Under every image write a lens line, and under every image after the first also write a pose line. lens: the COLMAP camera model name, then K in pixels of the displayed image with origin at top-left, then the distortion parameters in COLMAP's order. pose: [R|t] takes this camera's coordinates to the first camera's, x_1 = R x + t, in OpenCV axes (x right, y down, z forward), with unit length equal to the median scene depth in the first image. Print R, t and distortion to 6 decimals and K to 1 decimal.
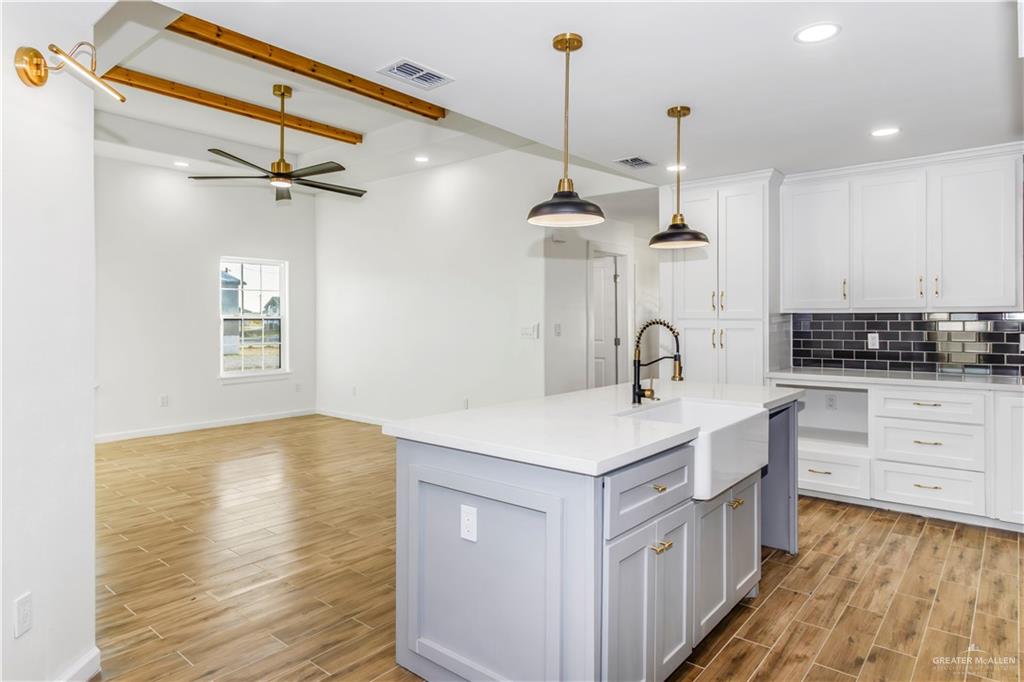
lens RADIAL K [[613.1, 0, 492.7], [0, 613.1, 323.5], [0, 0, 1]] dist [0.033960, 0.000530]
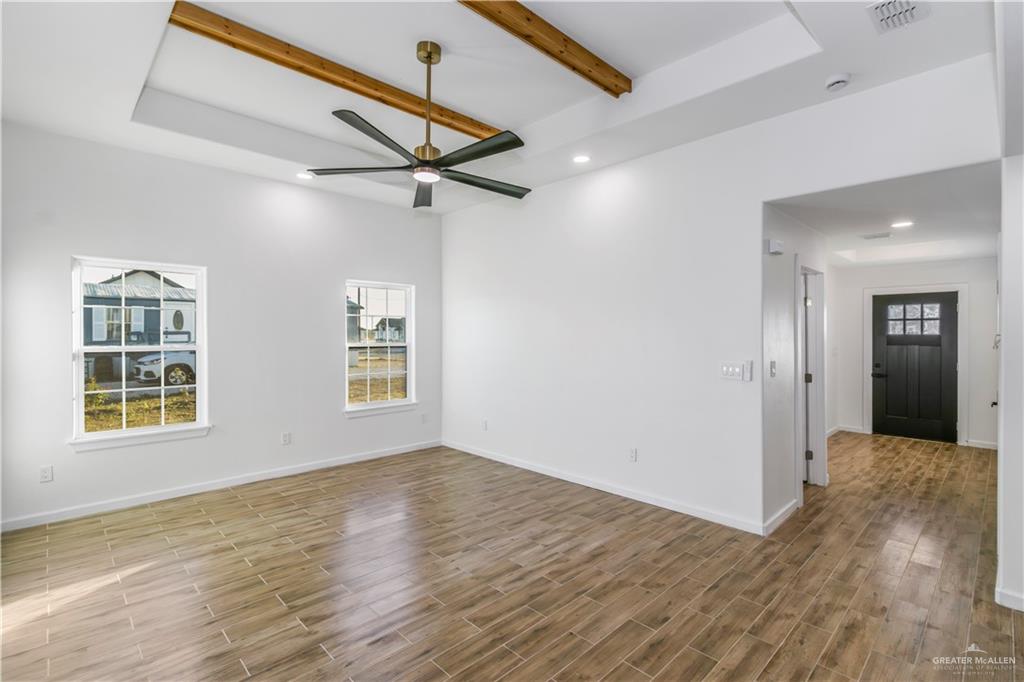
lens RADIAL K [[482.0, 0, 515.3], [0, 482.0, 338.2], [0, 0, 1]] dist [0.000836, 0.000213]
pose [[0.997240, 0.001836, -0.074220, -0.133611], [-0.001967, 0.999997, -0.001694, -0.020754], [0.074216, 0.001835, 0.997240, 0.296886]]
